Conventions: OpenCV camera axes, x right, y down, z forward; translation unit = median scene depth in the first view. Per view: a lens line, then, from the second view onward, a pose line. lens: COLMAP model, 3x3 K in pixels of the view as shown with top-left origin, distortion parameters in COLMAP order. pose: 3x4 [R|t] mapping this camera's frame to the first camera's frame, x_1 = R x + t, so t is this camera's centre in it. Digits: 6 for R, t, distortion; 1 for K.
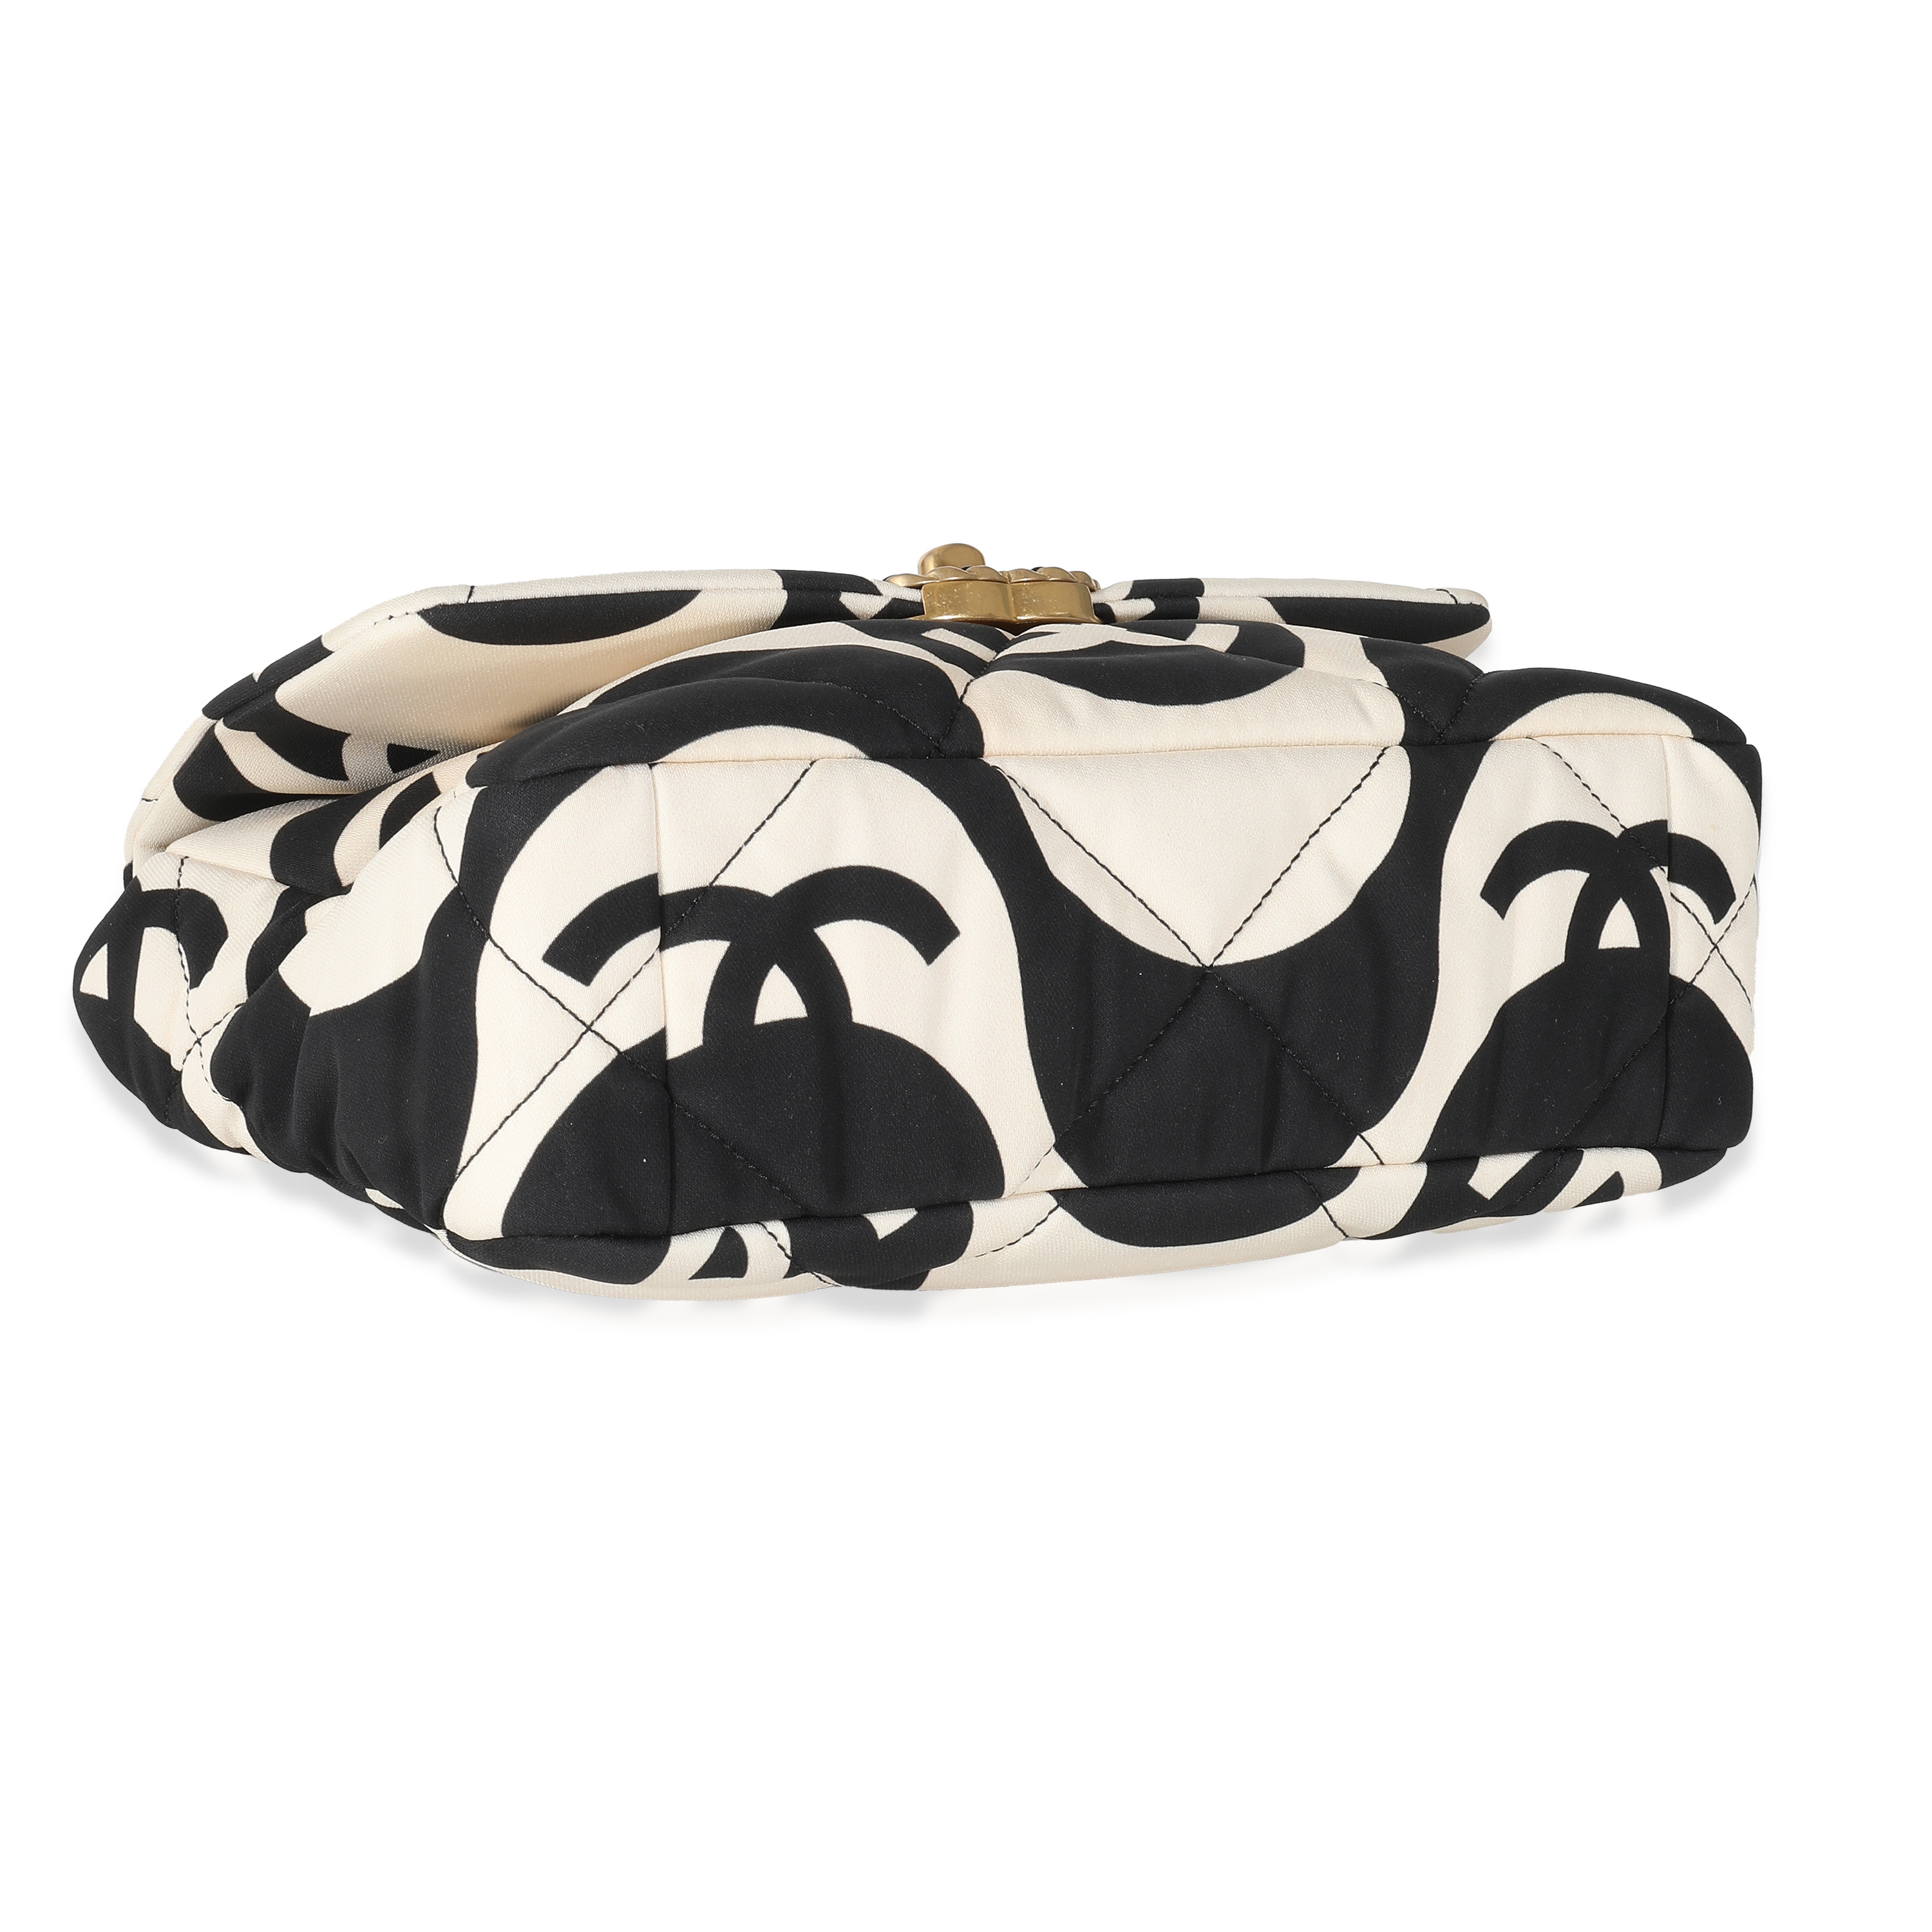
lens RADIAL K [[4203.7, 0, 966.0], [0, 4203.7, 966.0], [0, 0, 1]] dist [0.120579, 0.096889]
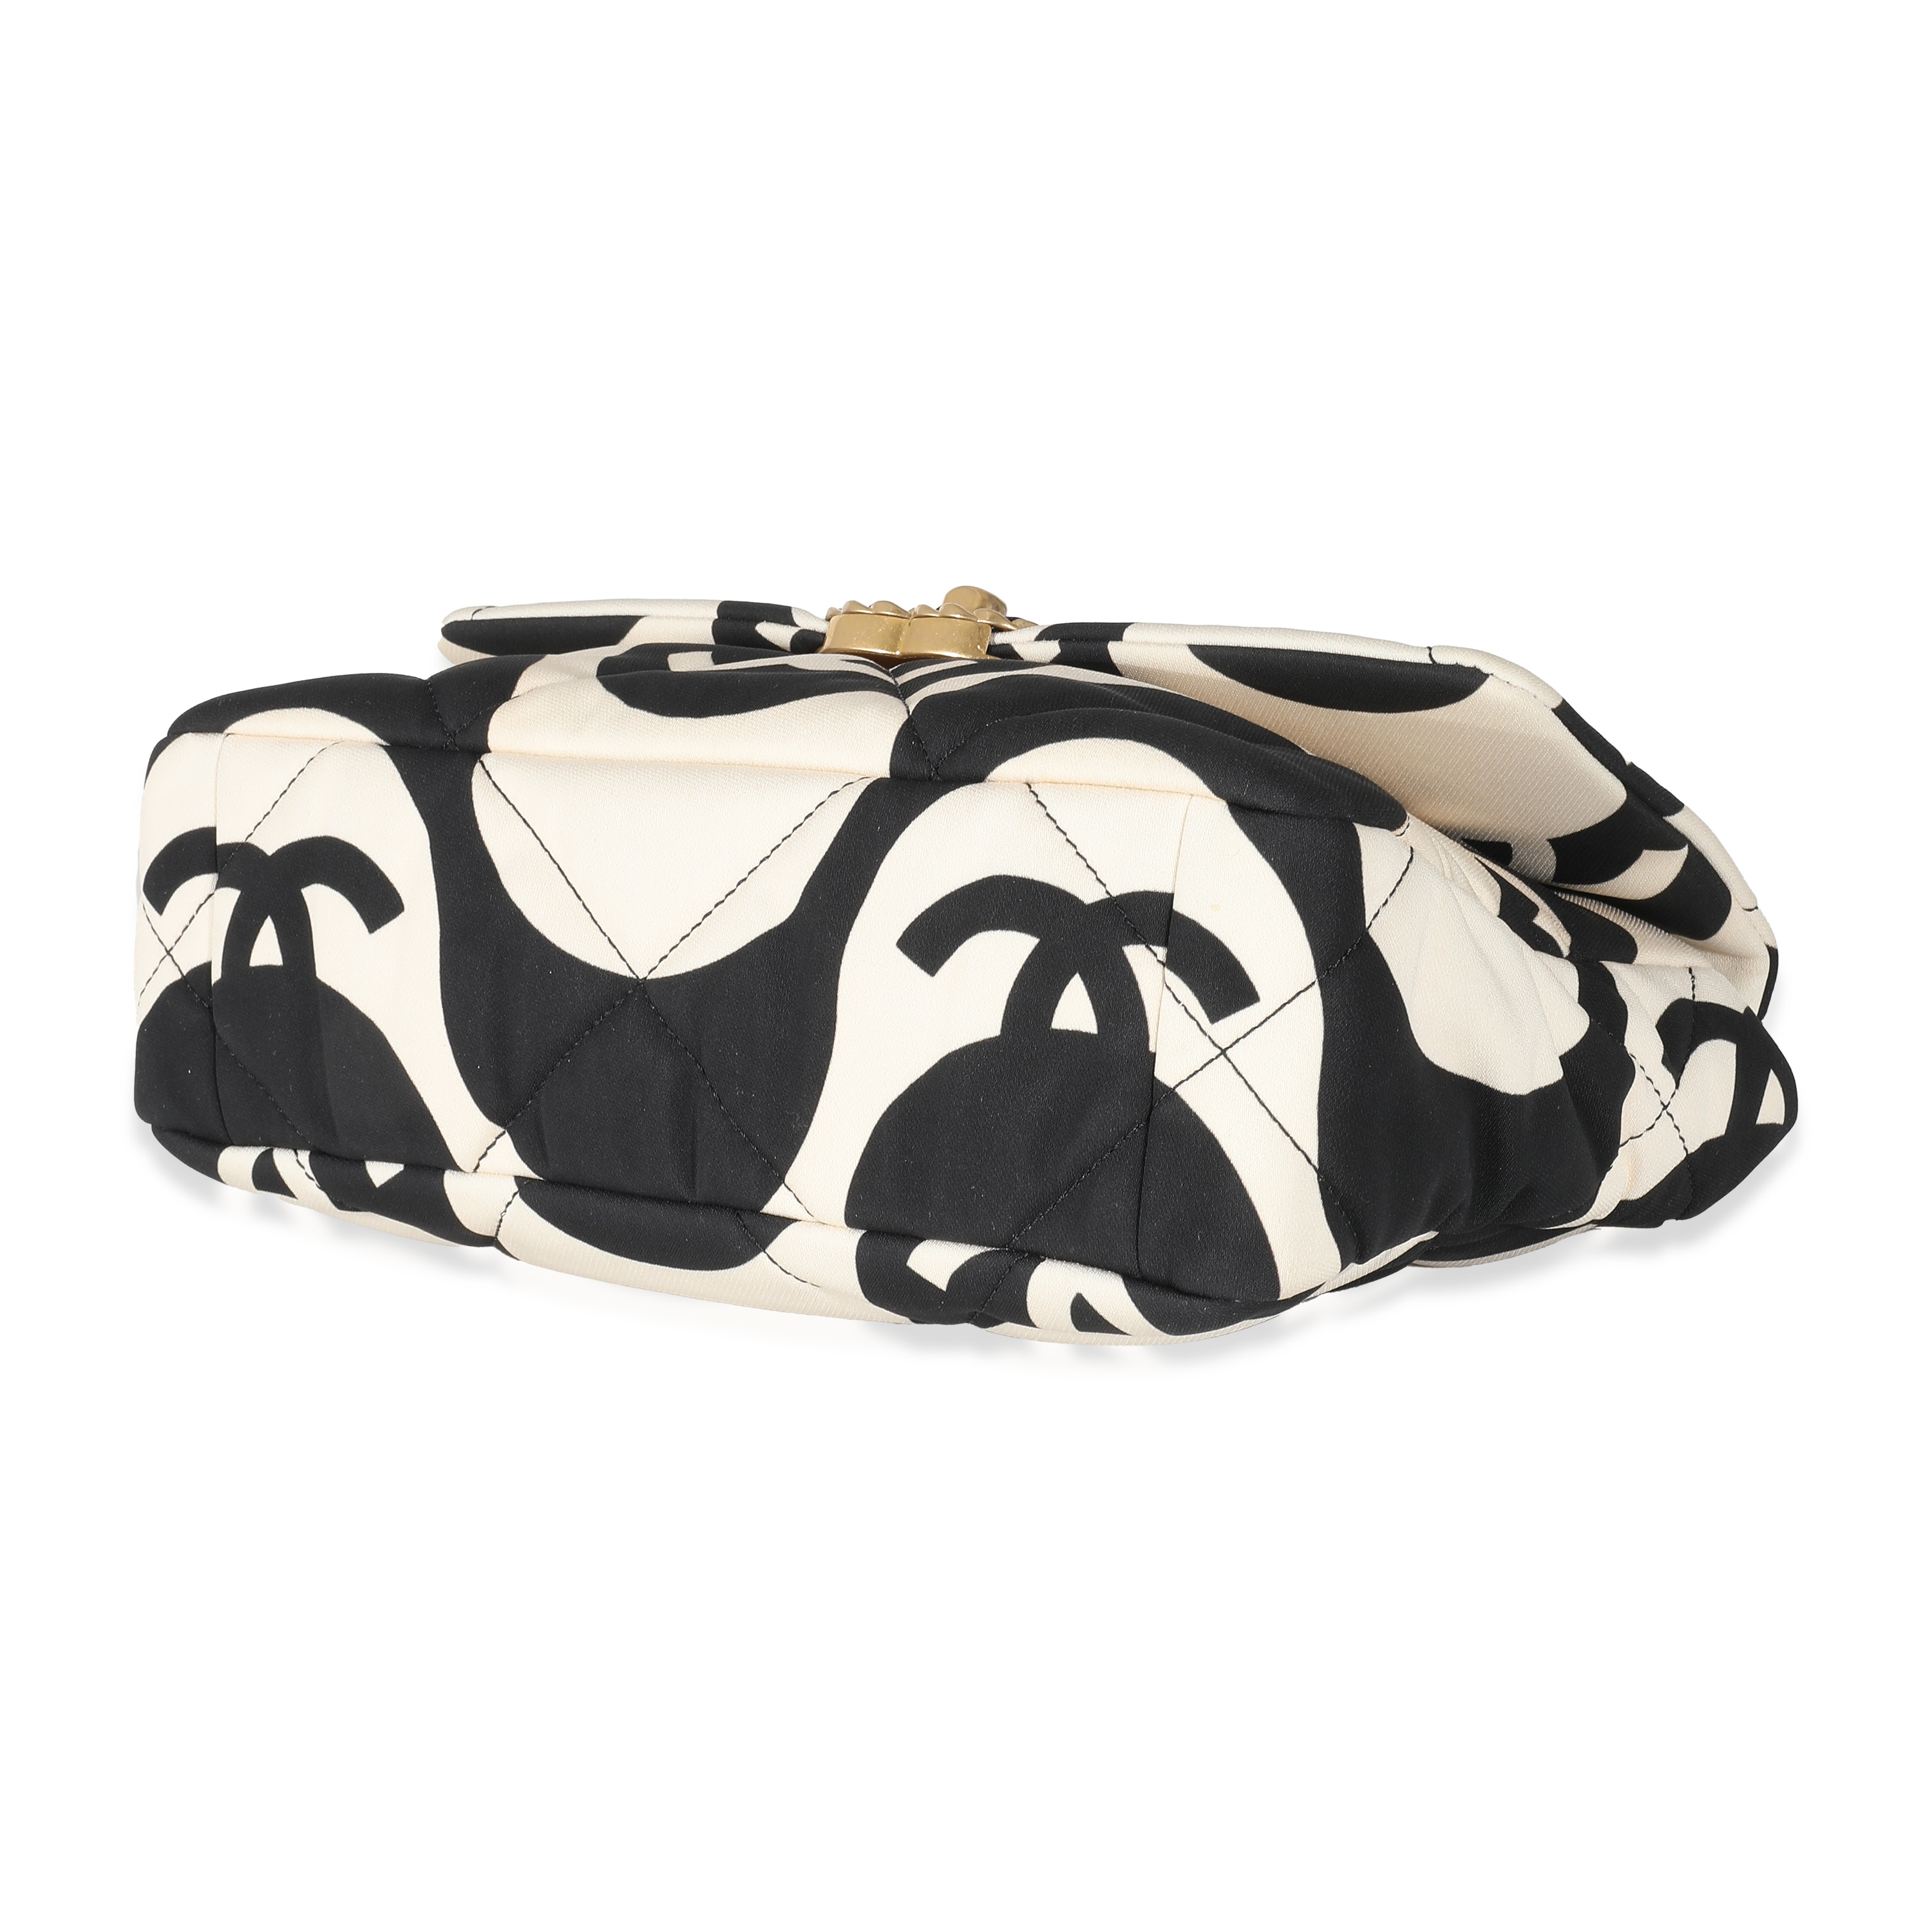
lens RADIAL K [[4103.6, 0, 966.0], [0, 4103.6, 966.0], [0, 0, 1]] dist [0.021857, -0.221069]
pose [[0.395502, 0.073052, -0.915555, 0.972067], [-0.141613, 0.989762, 0.017799, -0.031044], [0.907482, 0.122615, 0.401798, 0.677729]]
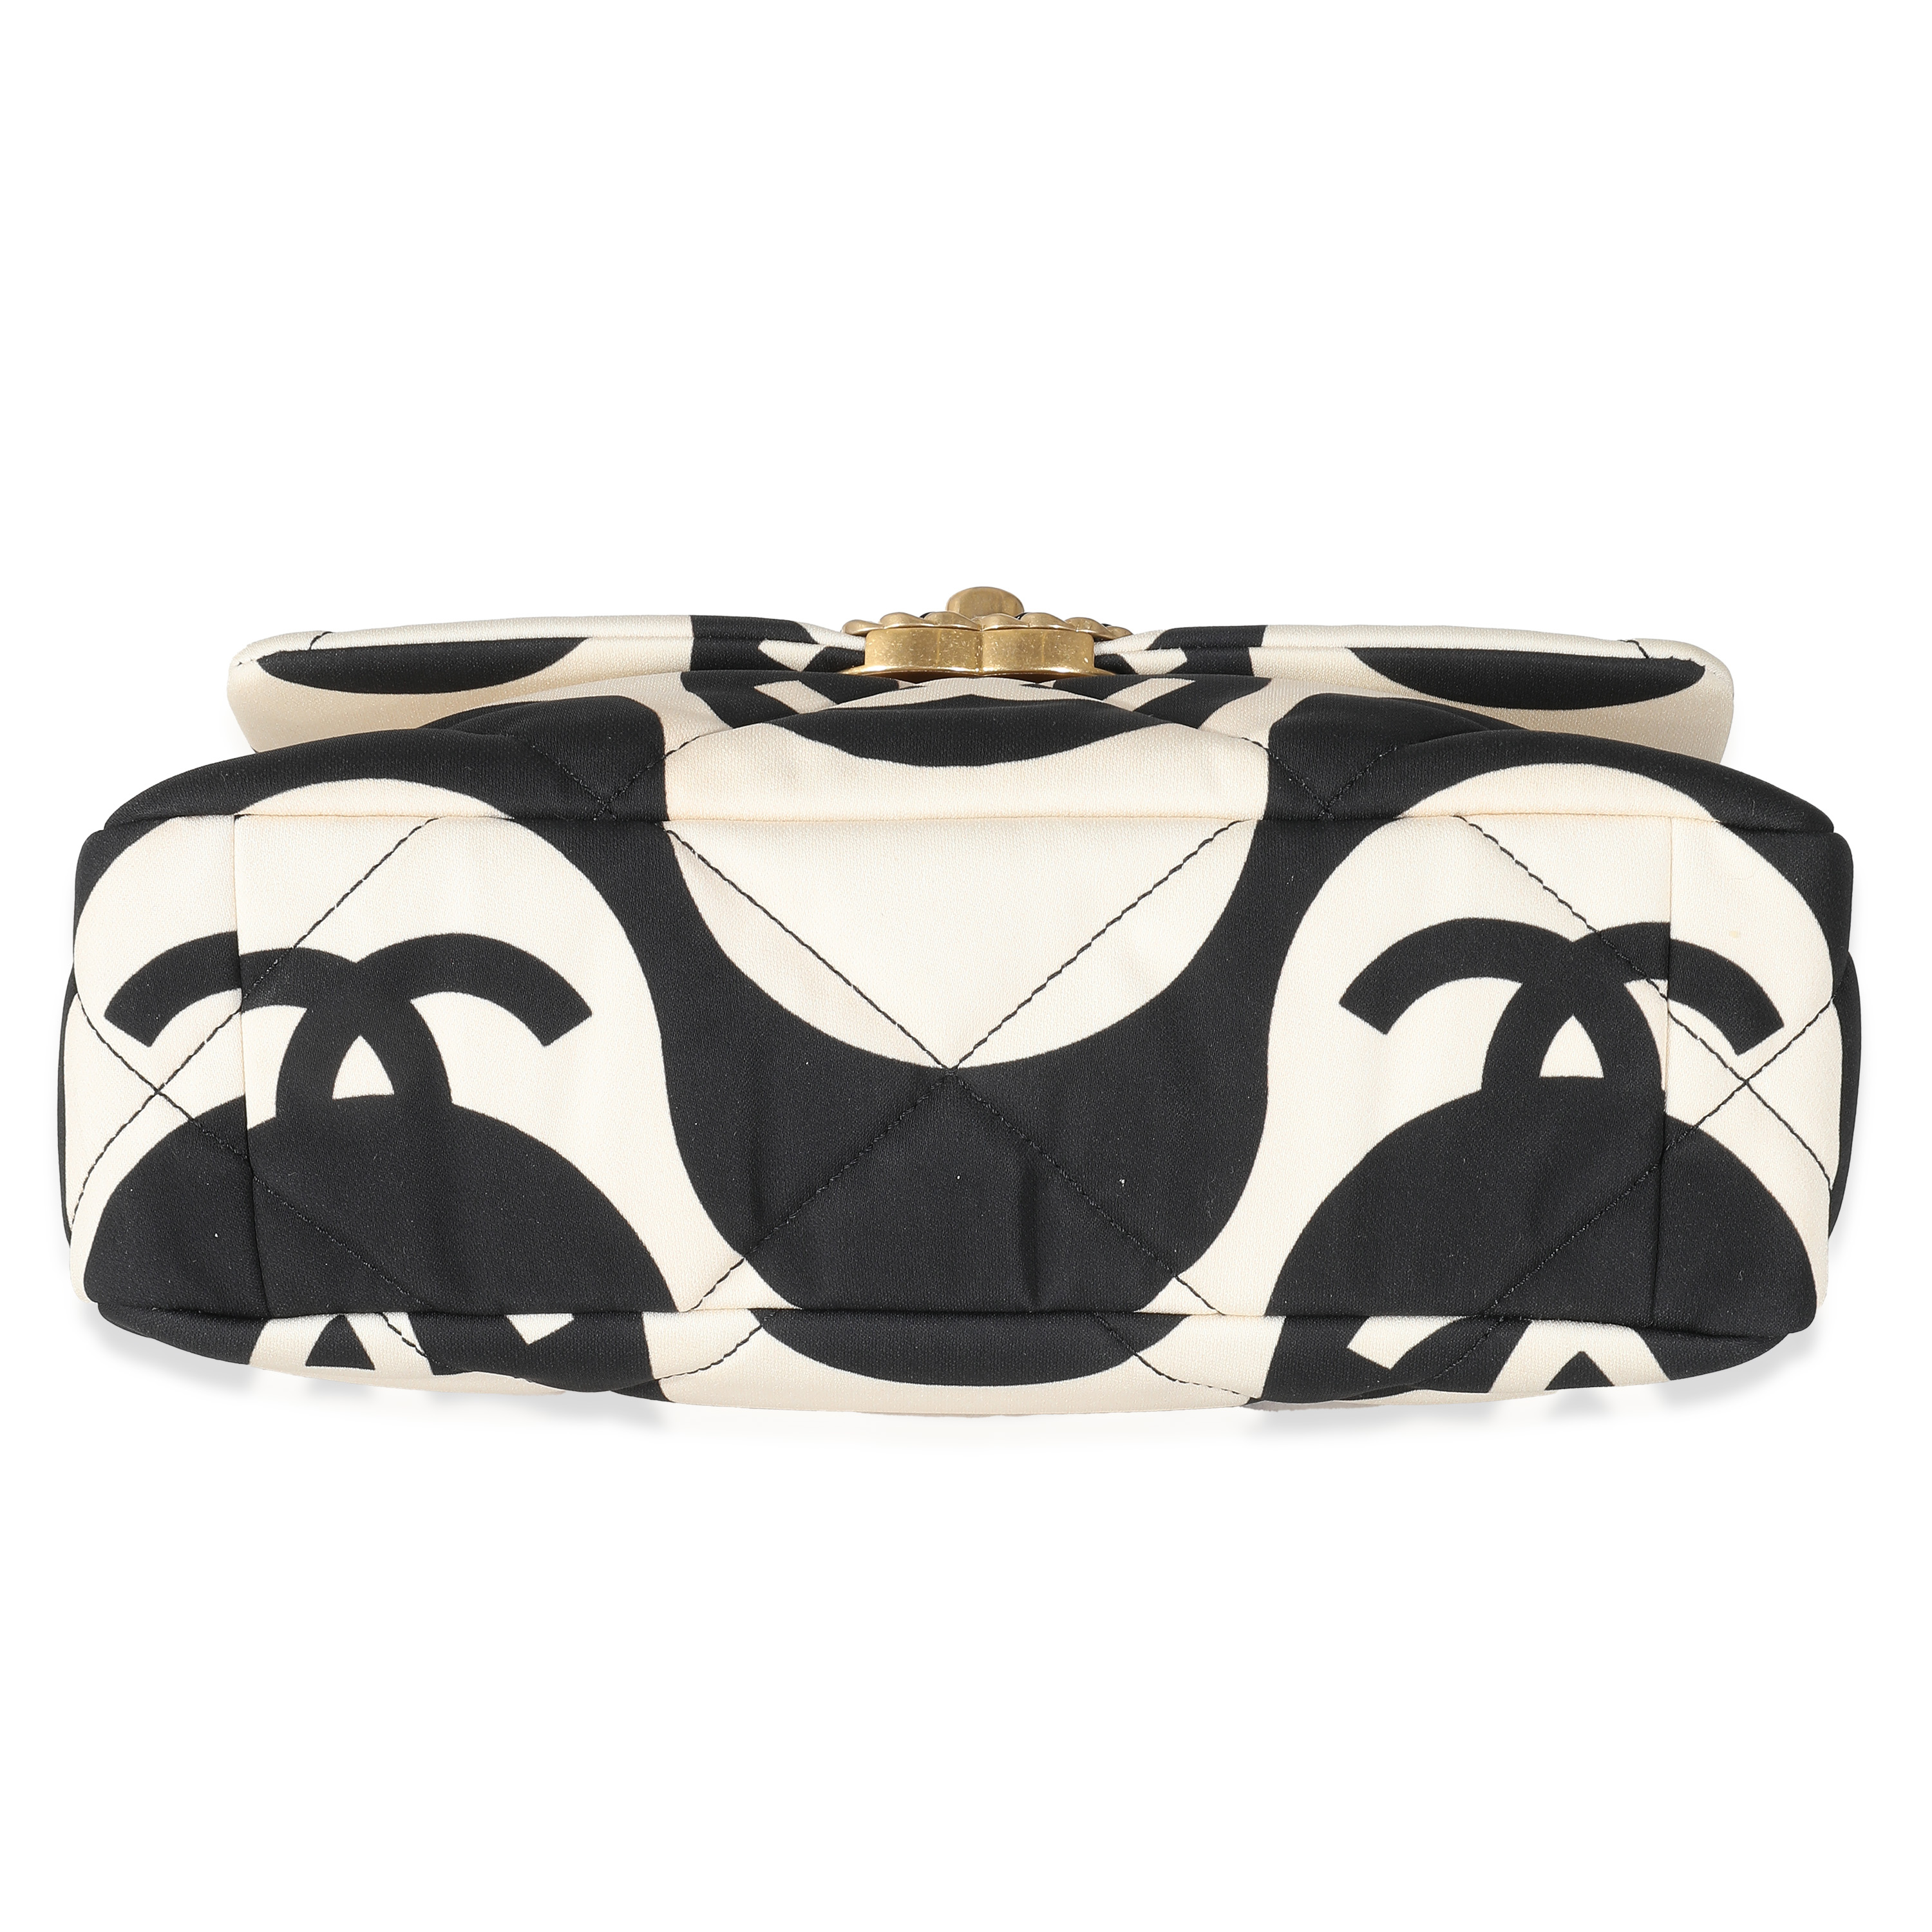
lens RADIAL K [[4103.6, 0, 966.0], [0, 4103.6, 966.0], [0, 0, 1]] dist [0.021857, -0.221069]
pose [[0.843200, 0.041973, -0.535959, 0.512116], [-0.051297, 0.998680, -0.002492, -0.018849], [0.535147, 0.029594, 0.844240, 0.283847]]
